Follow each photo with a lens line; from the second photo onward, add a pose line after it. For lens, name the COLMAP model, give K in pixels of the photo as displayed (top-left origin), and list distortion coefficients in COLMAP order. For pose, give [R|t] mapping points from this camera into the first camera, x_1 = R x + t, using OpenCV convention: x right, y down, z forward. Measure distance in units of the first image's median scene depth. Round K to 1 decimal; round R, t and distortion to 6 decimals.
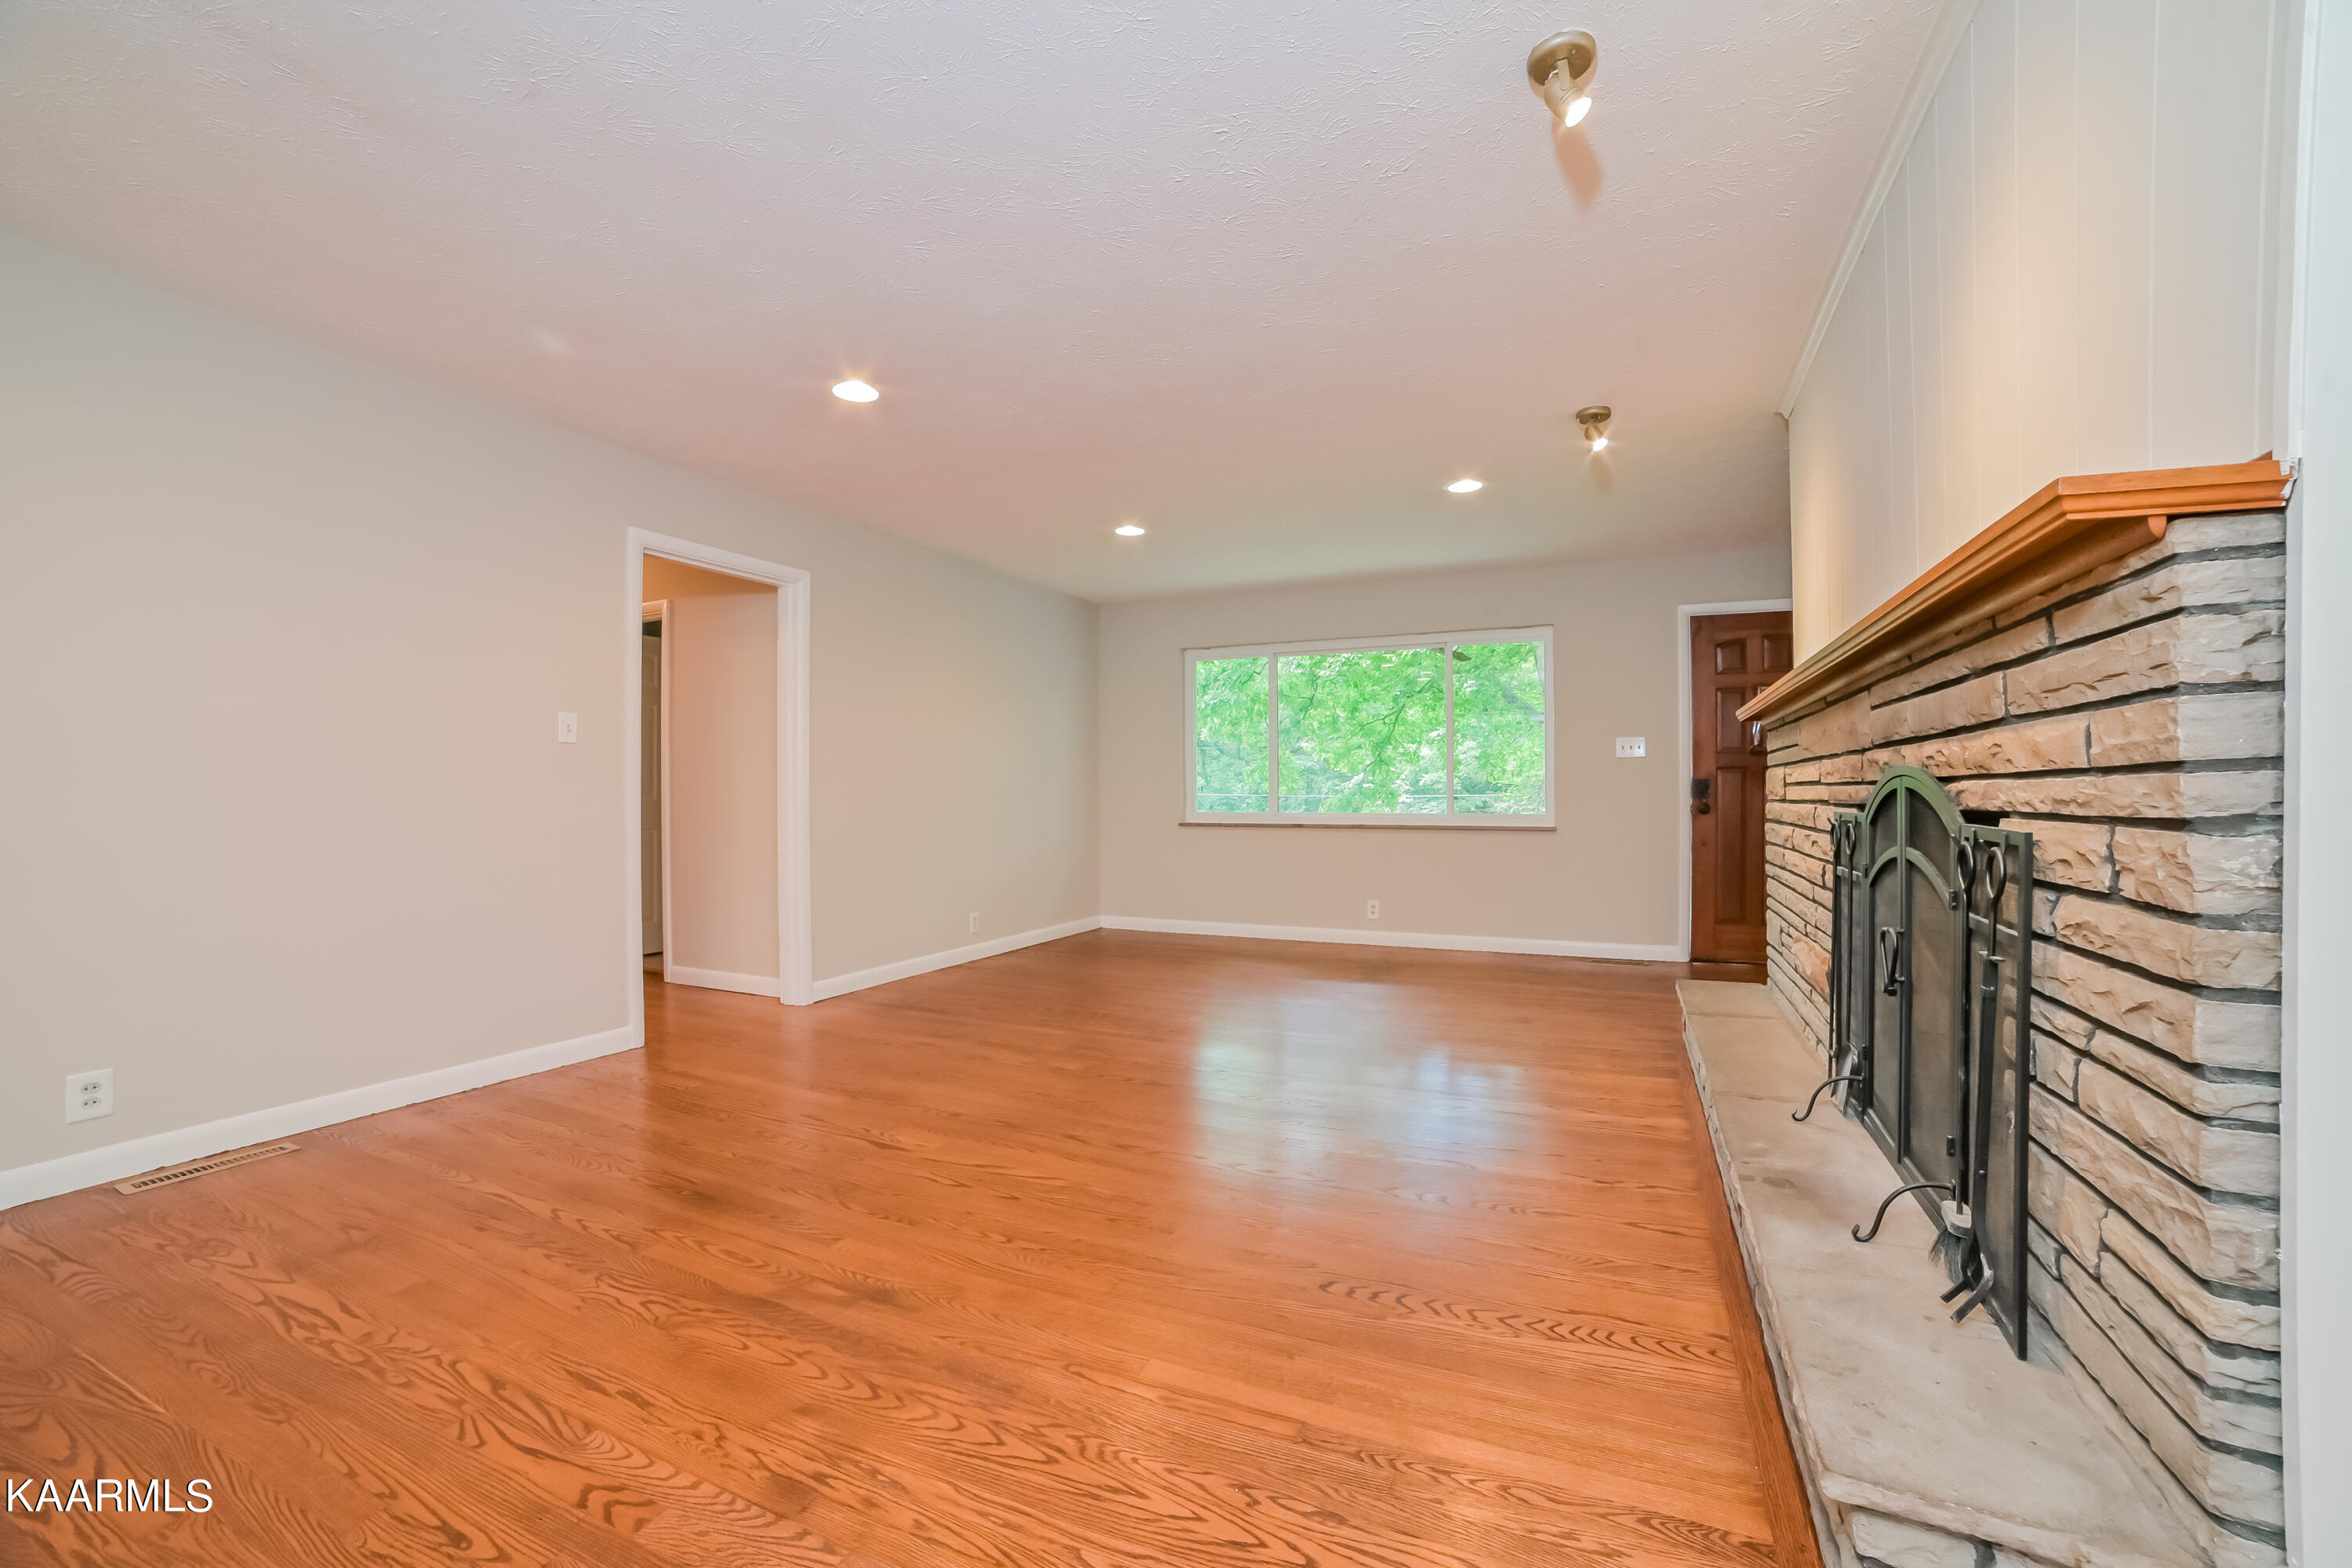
lens RADIAL K [[950.4, 0, 1188.7], [0, 950.4, 799.5], [0, 0, 1]] dist [-0.079245, 0.028091]
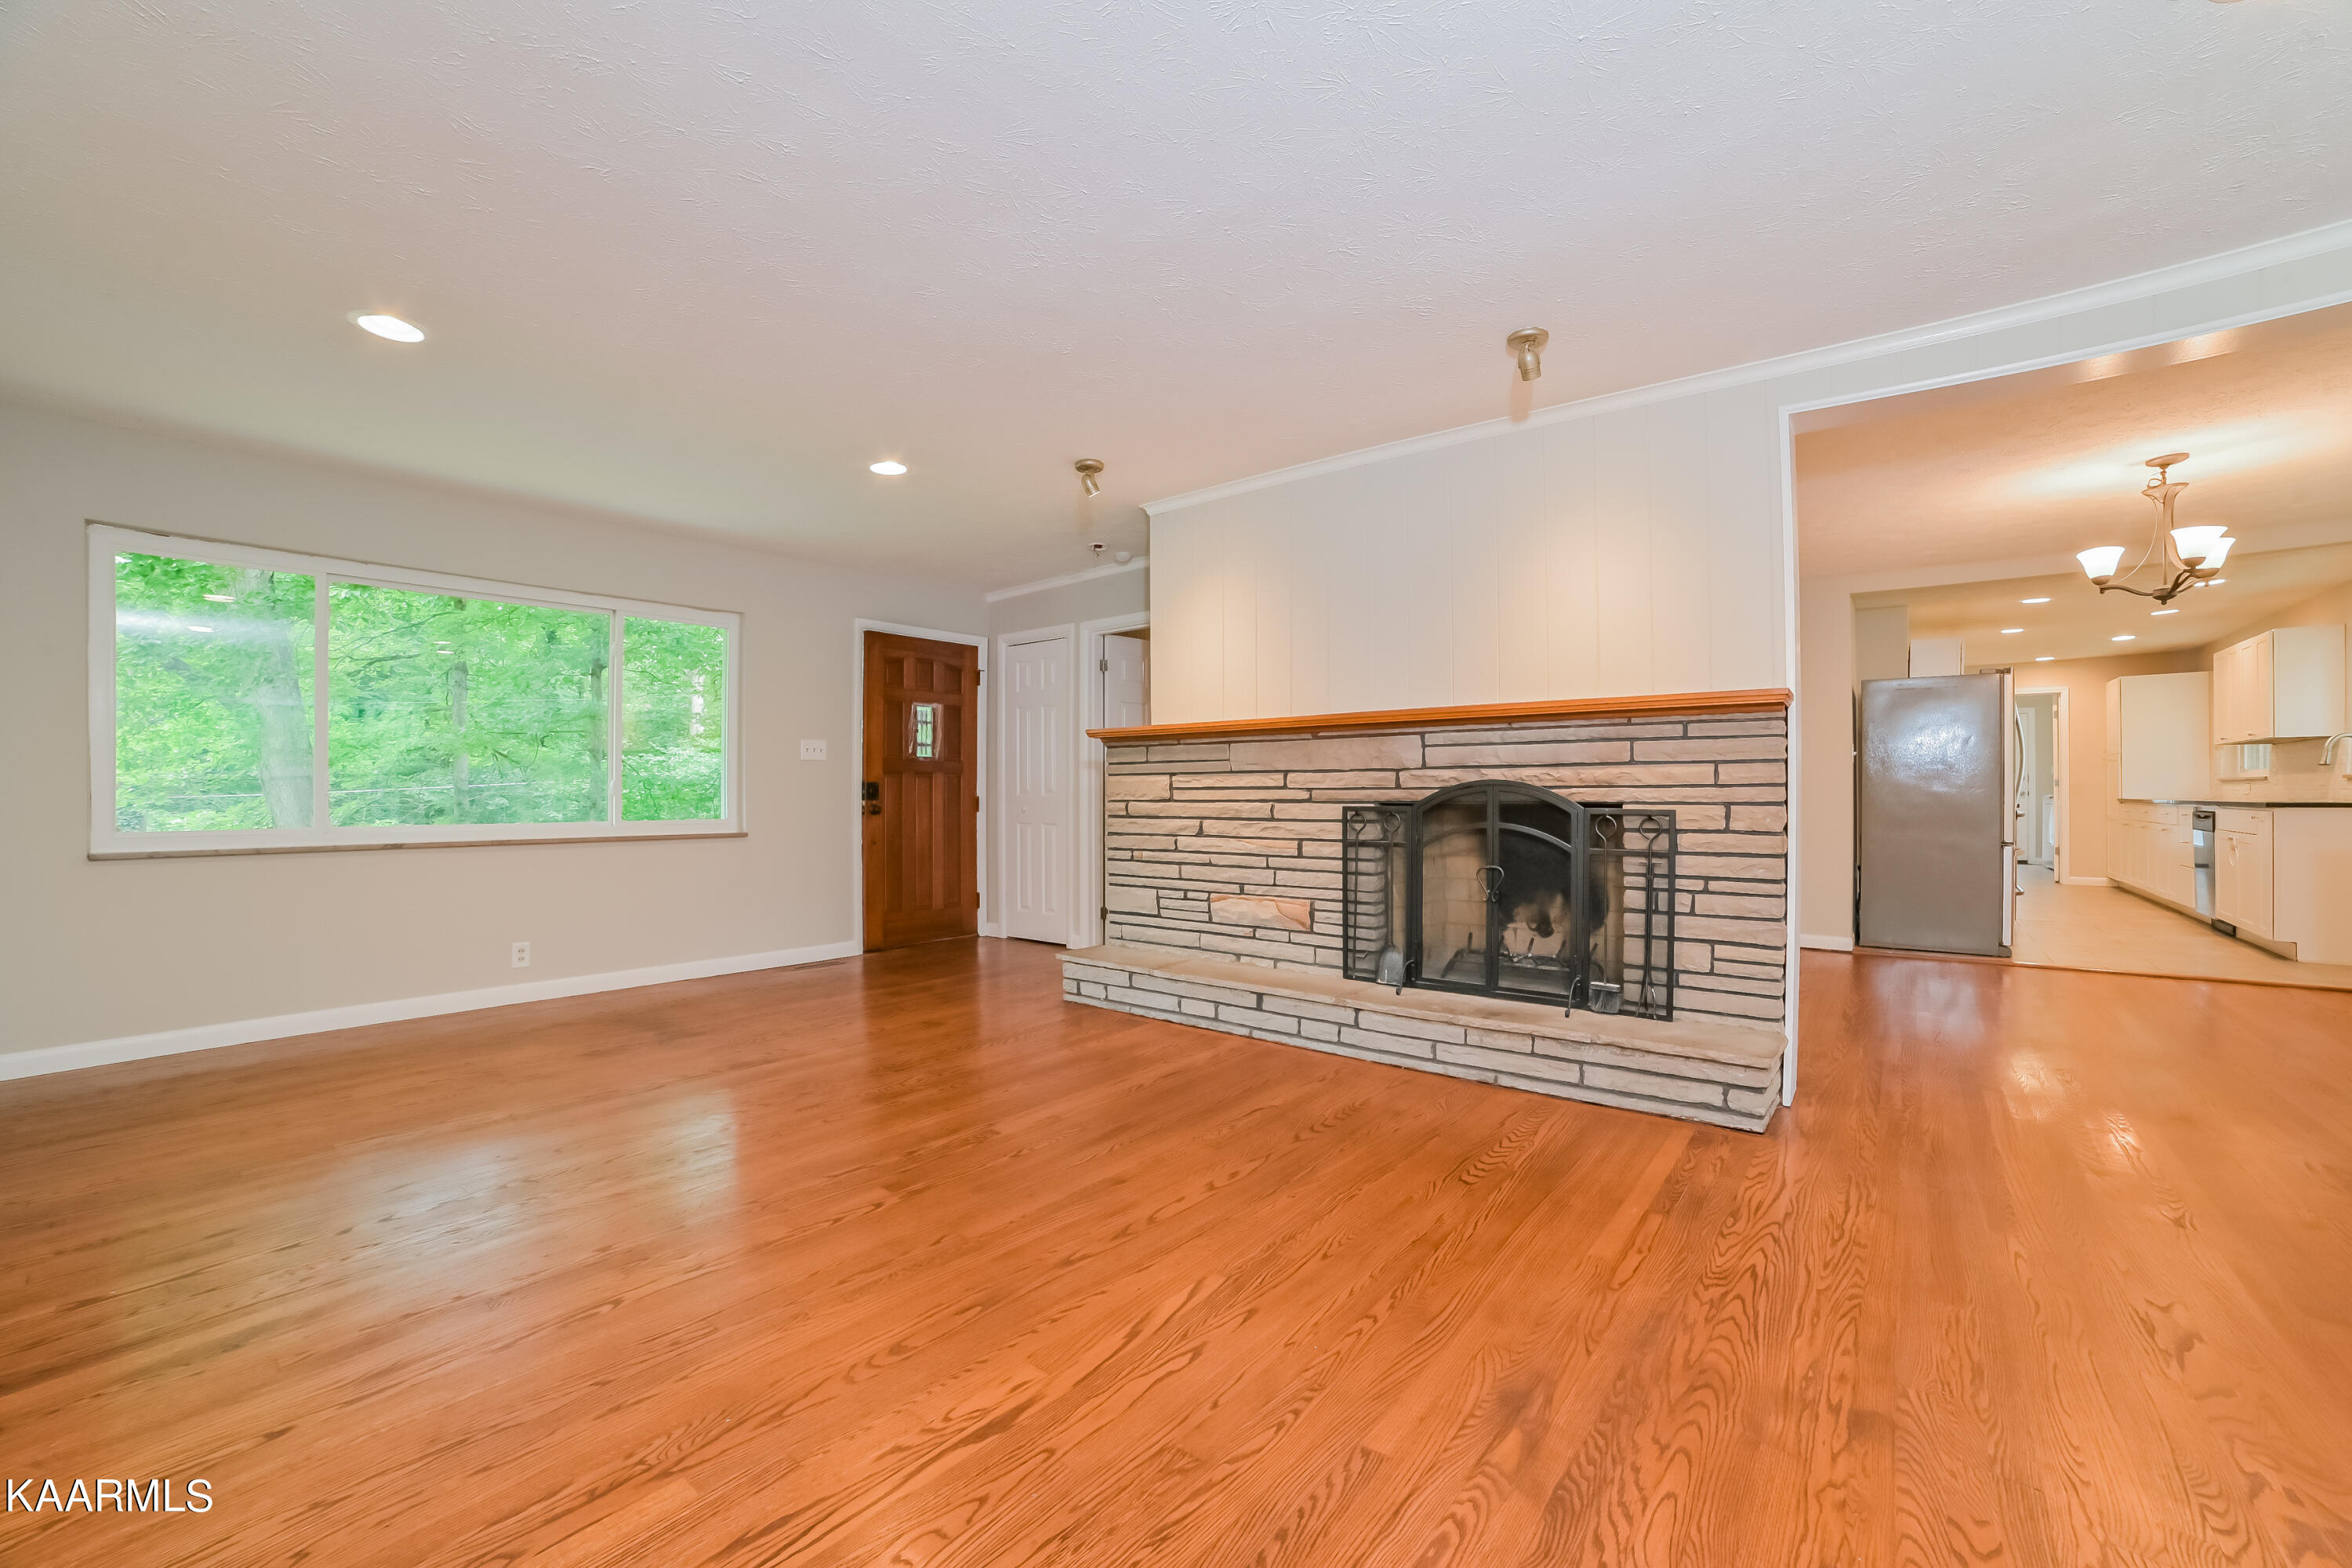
lens RADIAL K [[950.4, 0, 1188.7], [0, 950.4, 799.5], [0, 0, 1]] dist [-0.079245, 0.028091]
pose [[0.218611, 0.000619, 0.975812, -1.009093], [0.003849, 0.999991, -0.001497, 0.001815], [-0.975805, 0.004083, 0.218606, 0.933137]]
